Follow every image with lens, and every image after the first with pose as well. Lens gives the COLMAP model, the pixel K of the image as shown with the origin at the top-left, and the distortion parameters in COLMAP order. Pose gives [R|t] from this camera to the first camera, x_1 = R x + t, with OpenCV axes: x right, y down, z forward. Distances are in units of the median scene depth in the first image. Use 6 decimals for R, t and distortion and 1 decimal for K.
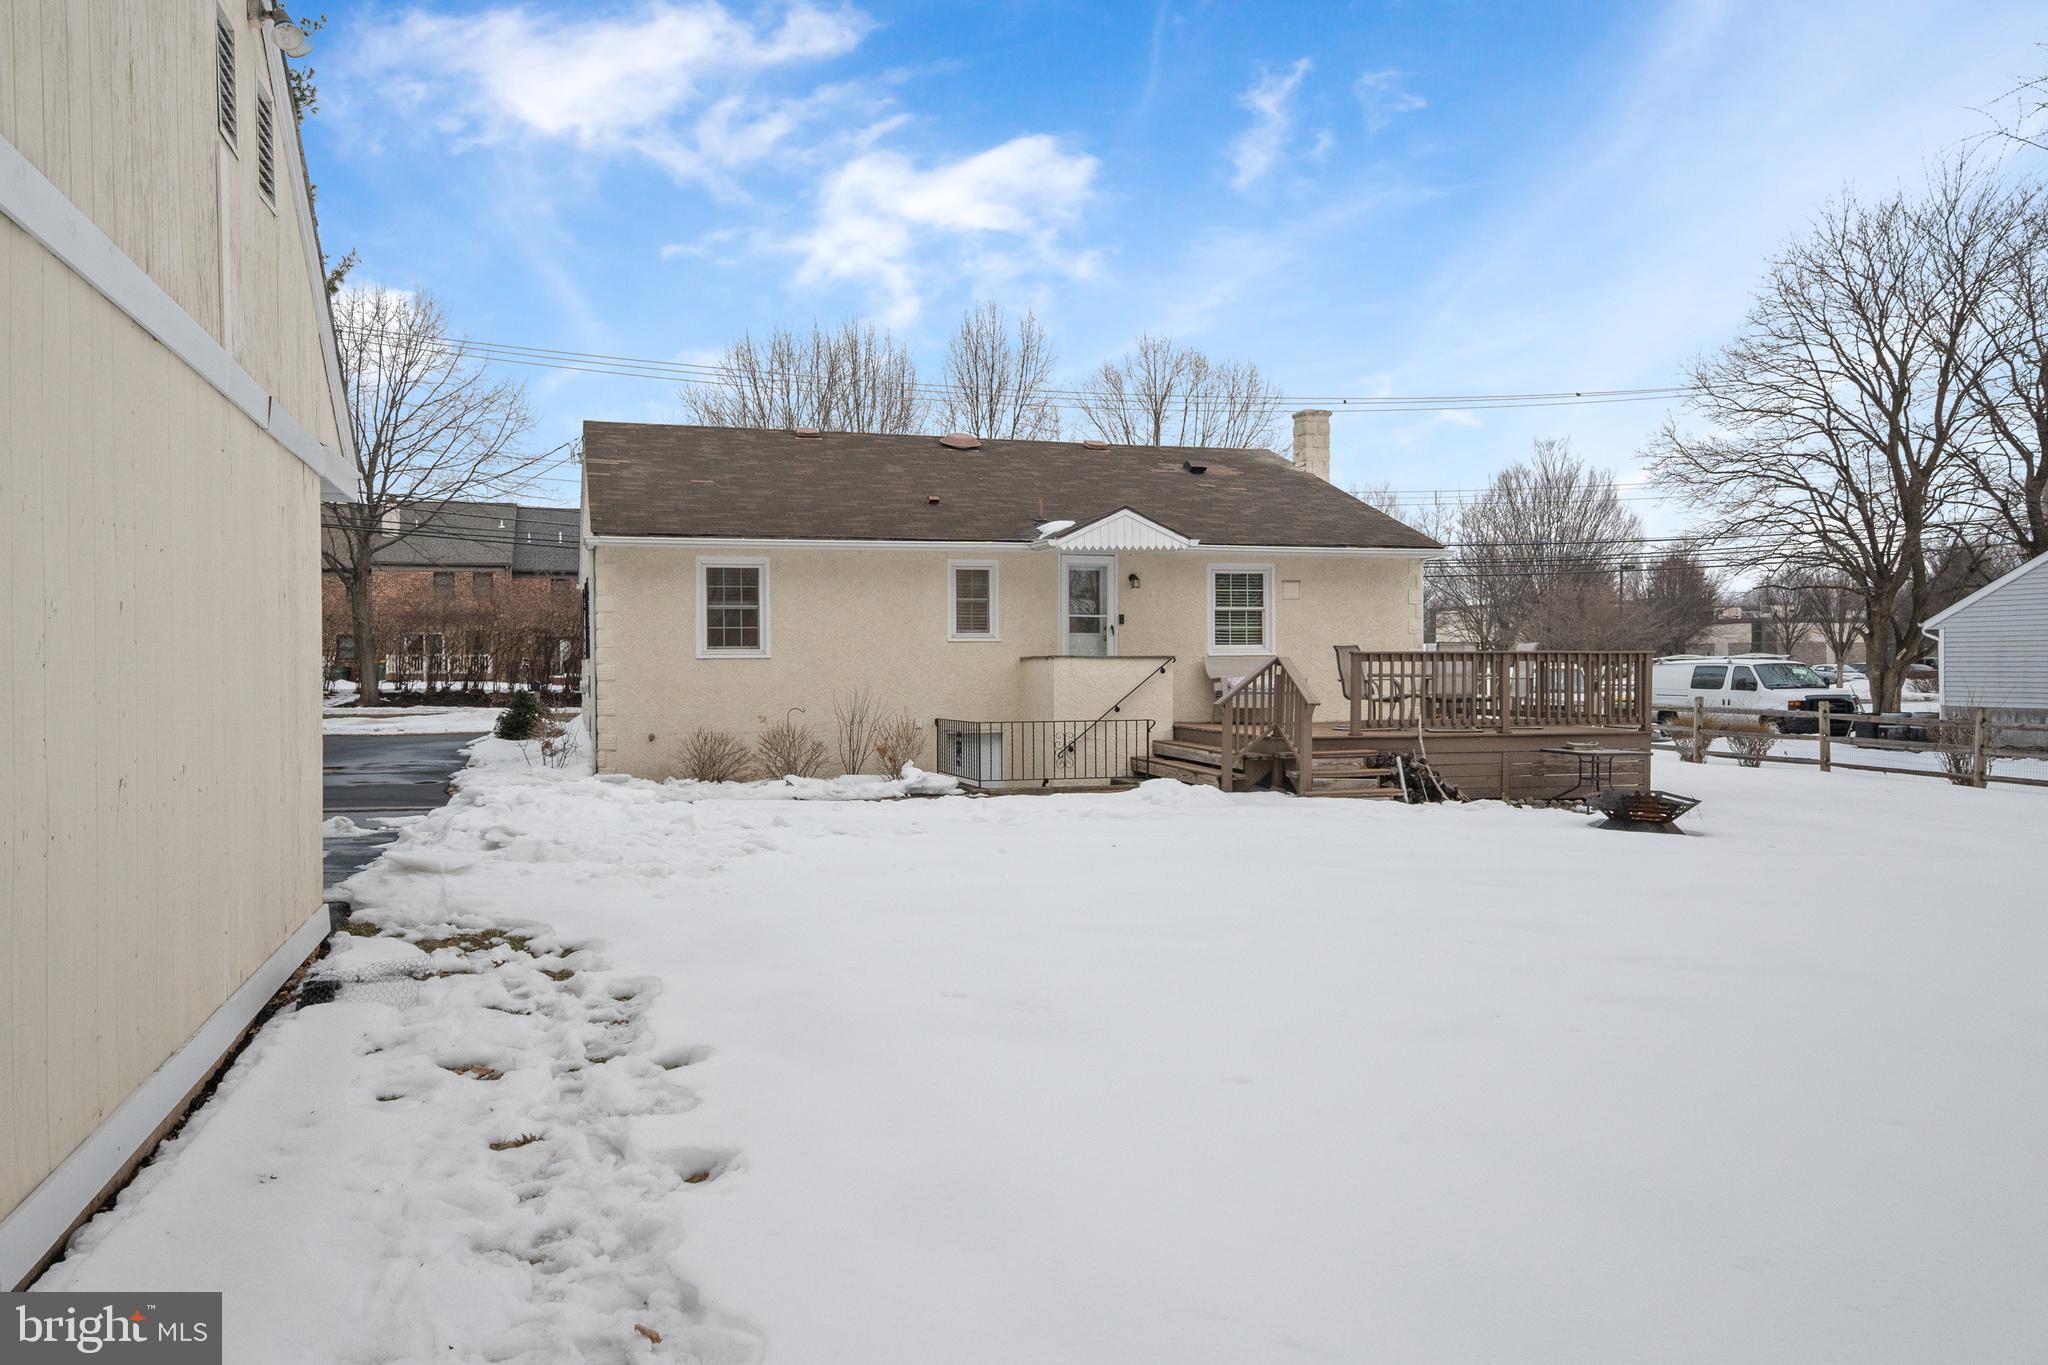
lens RADIAL K [[1578.1, 0, 1053.4], [0, 1578.1, 675.5], [0, 0, 1]] dist [0.002333, -0.001177]
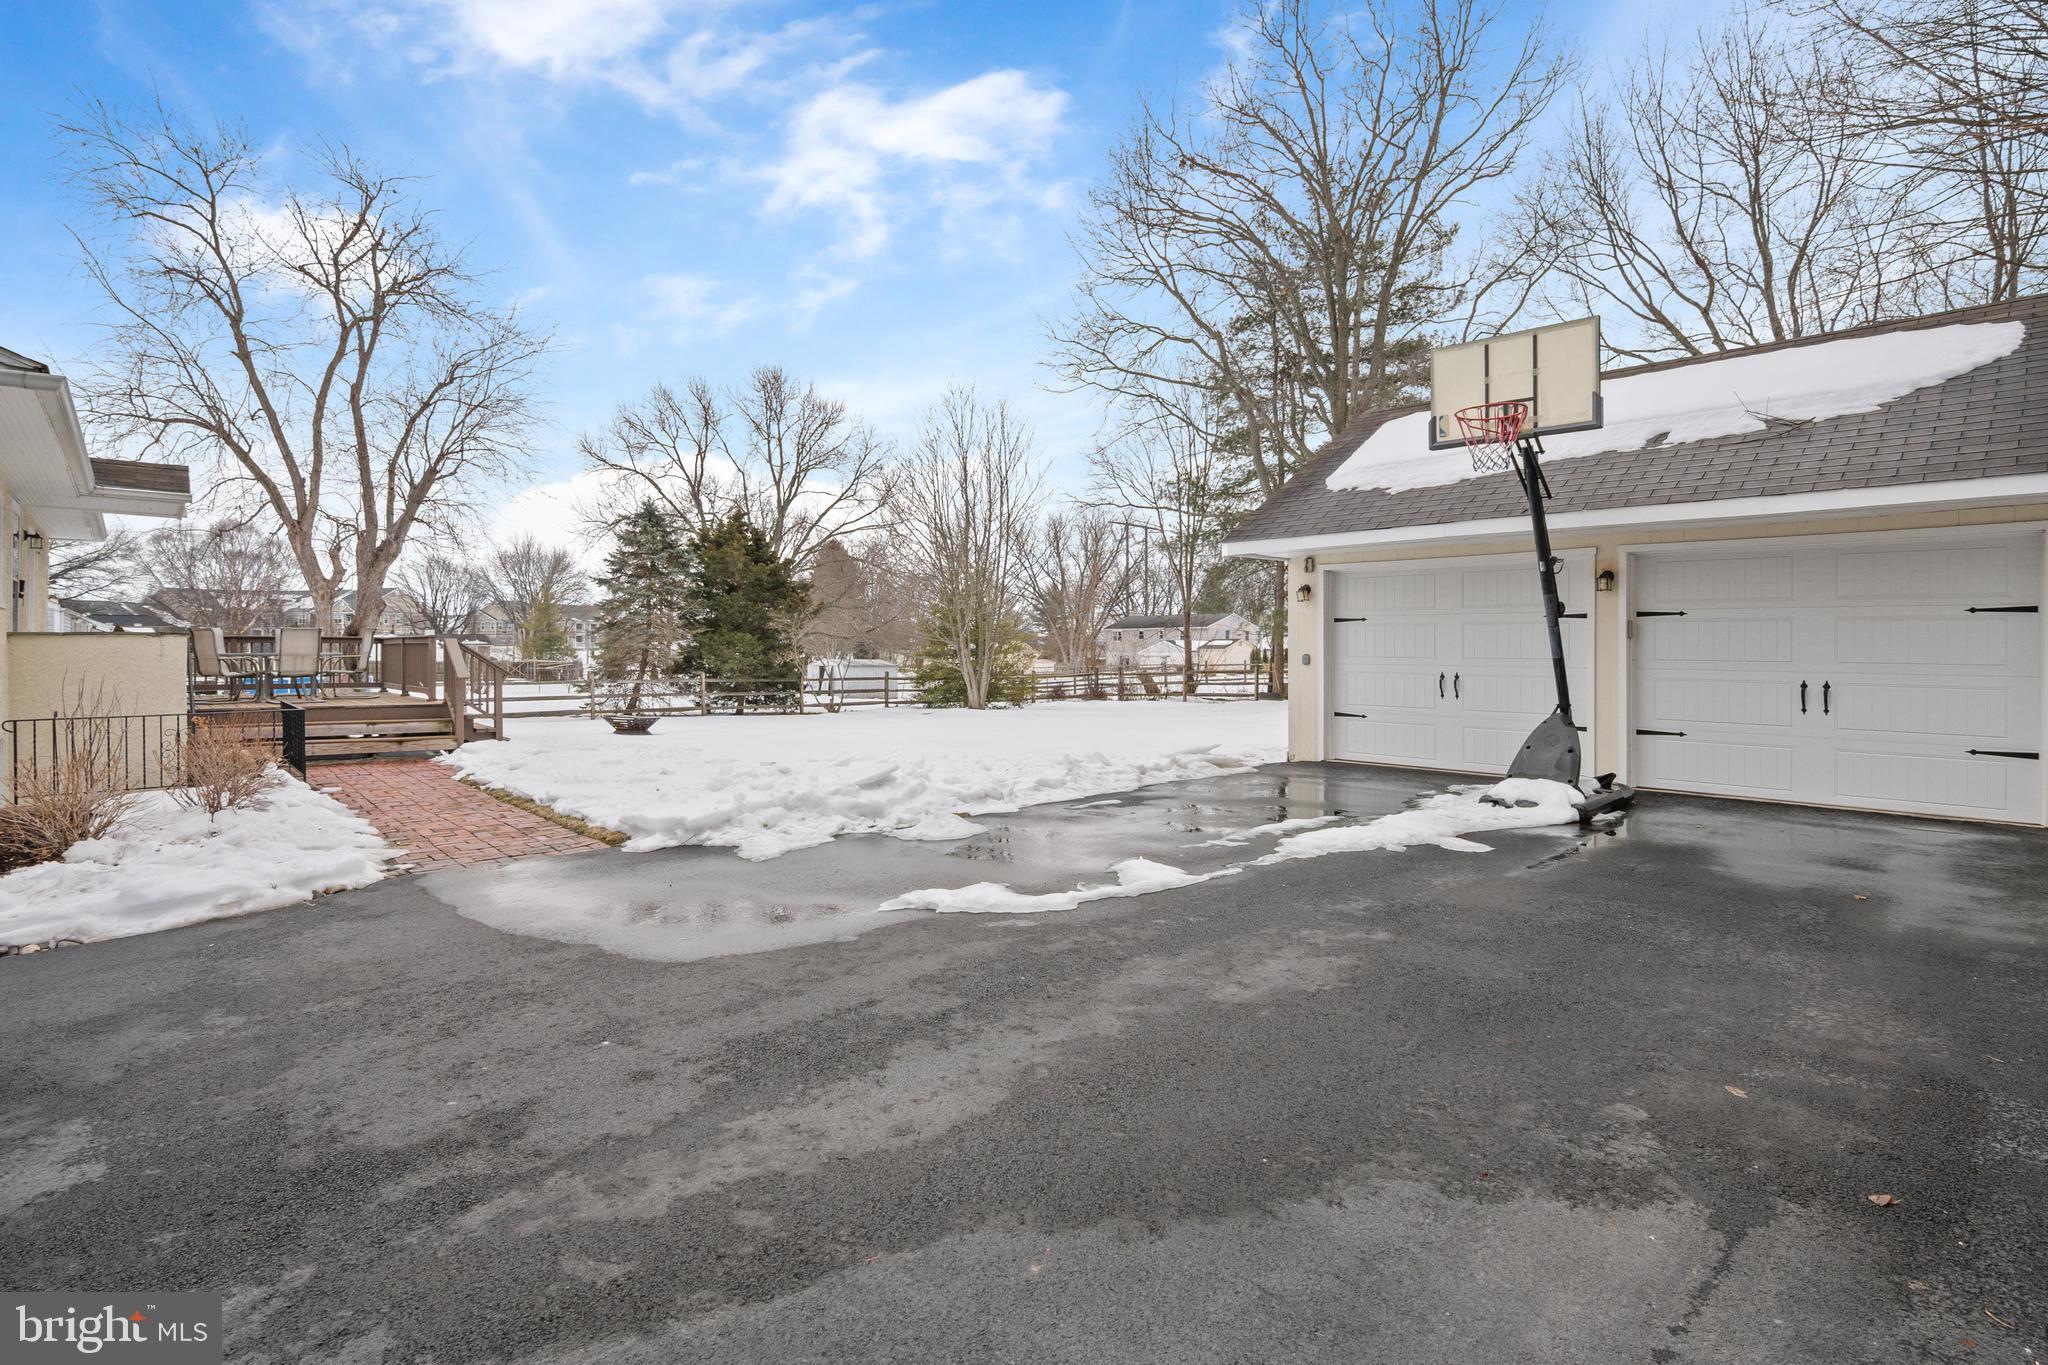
lens RADIAL K [[1000.8, 0, 1019.9], [0, 1000.8, 646.3], [0, 0, 1]] dist [-0.014133, -0.005935]
pose [[-0.423008, 0.005555, 0.906109, -0.618760], [0.005398, 0.999979, -0.003610, -0.000403], [-0.906110, 0.003364, -0.423029, 0.761912]]
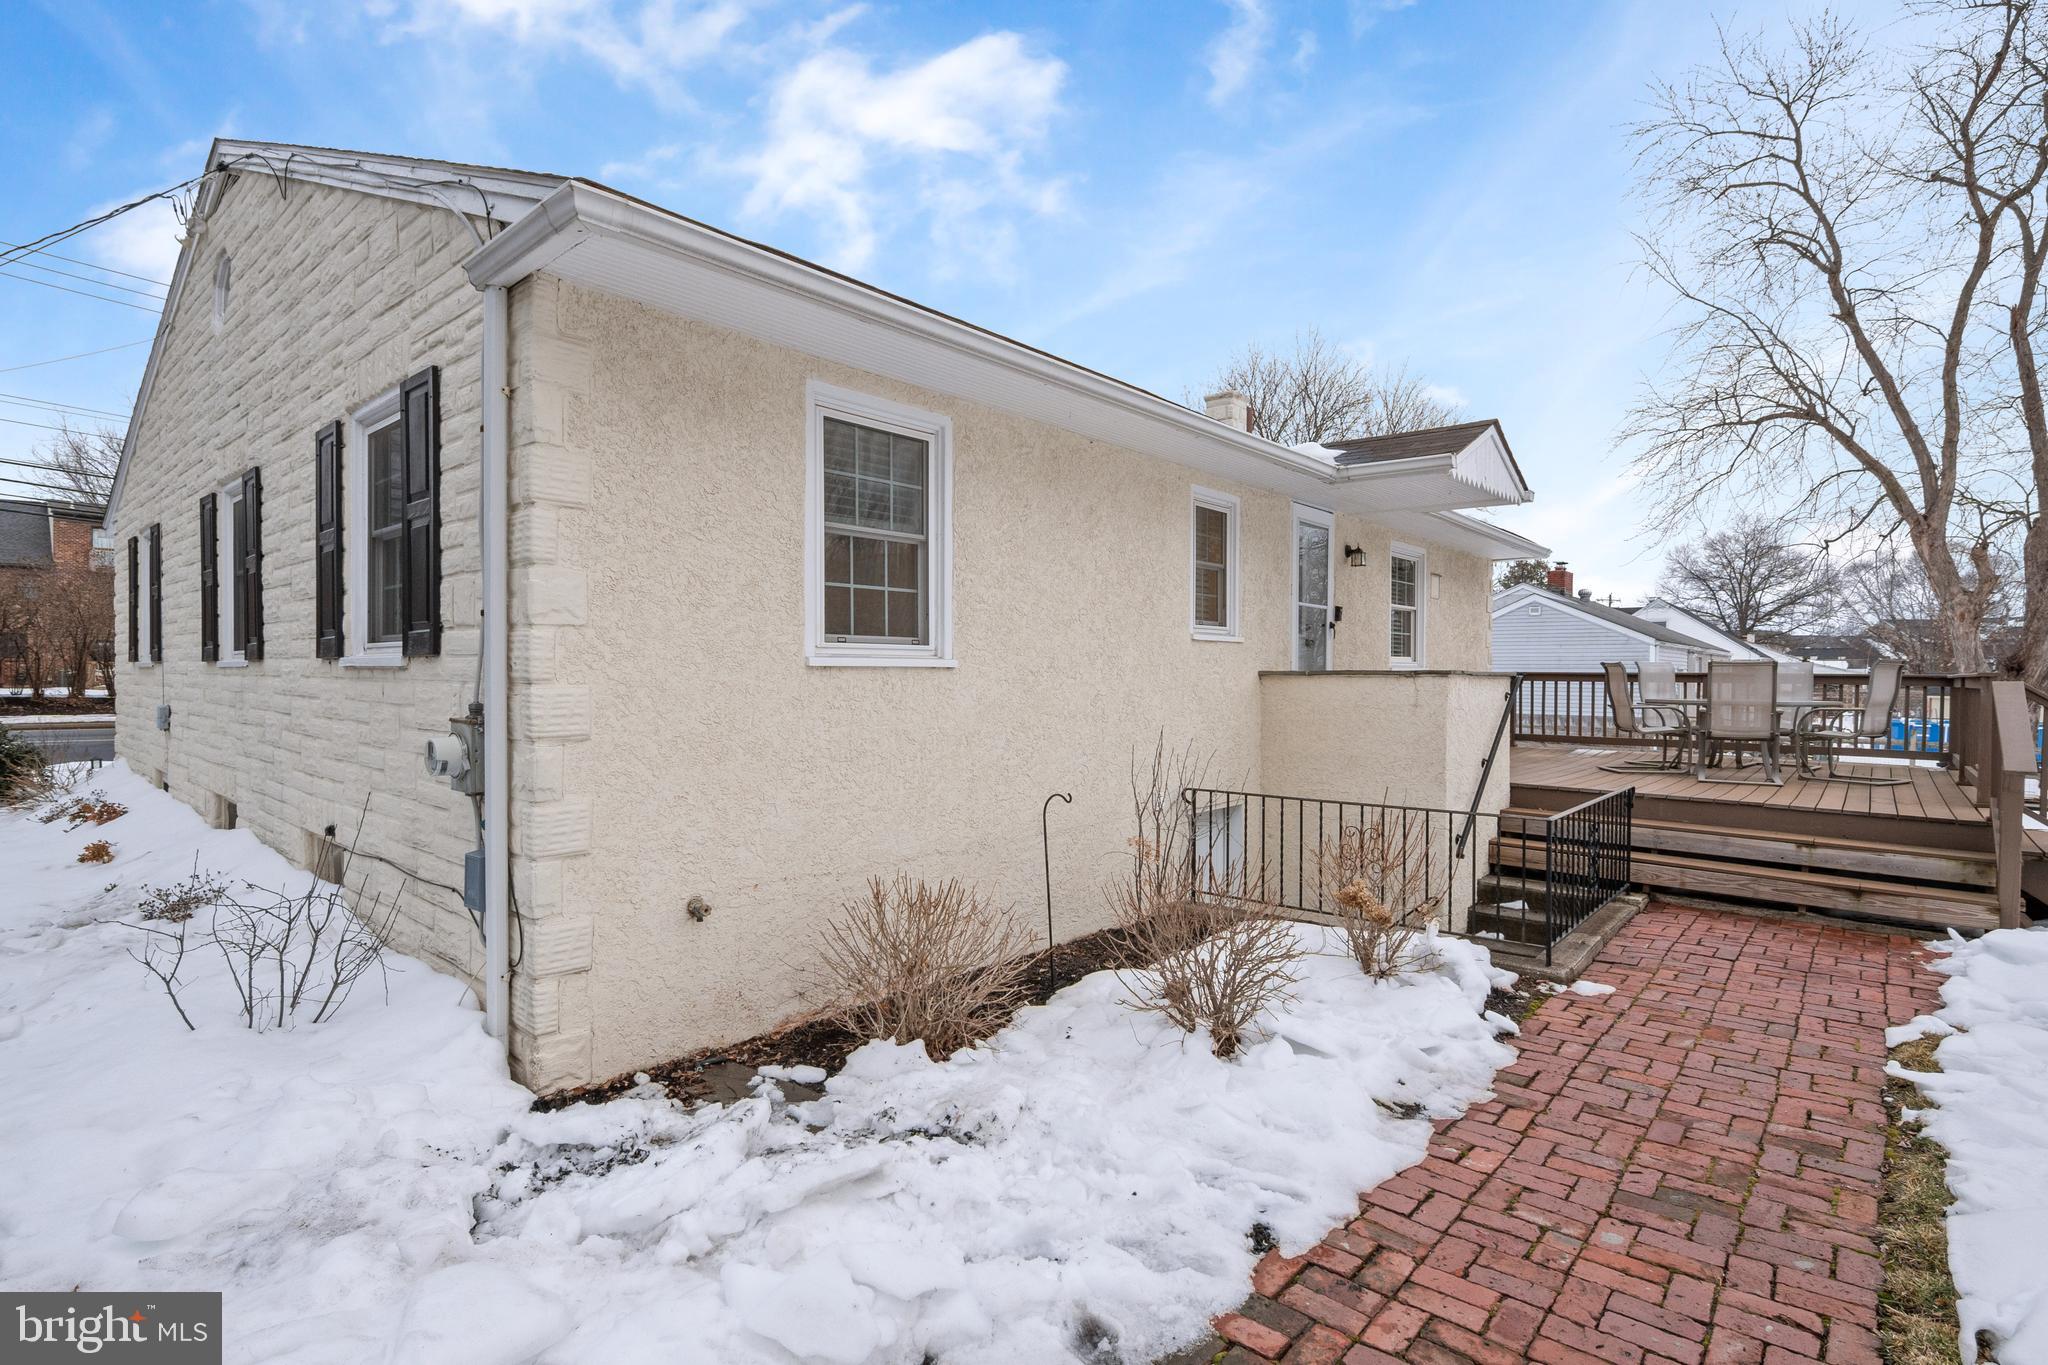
lens RADIAL K [[985.6, 0, 1013.0], [0, 985.6, 683.8], [0, 0, 1]] dist [-0.024413, 0.000438]
pose [[0.852254, 0.004788, 0.523107, -0.281583], [-0.007753, 0.999964, 0.003479, -0.007410], [-0.523071, -0.007020, 0.852260, 0.735322]]
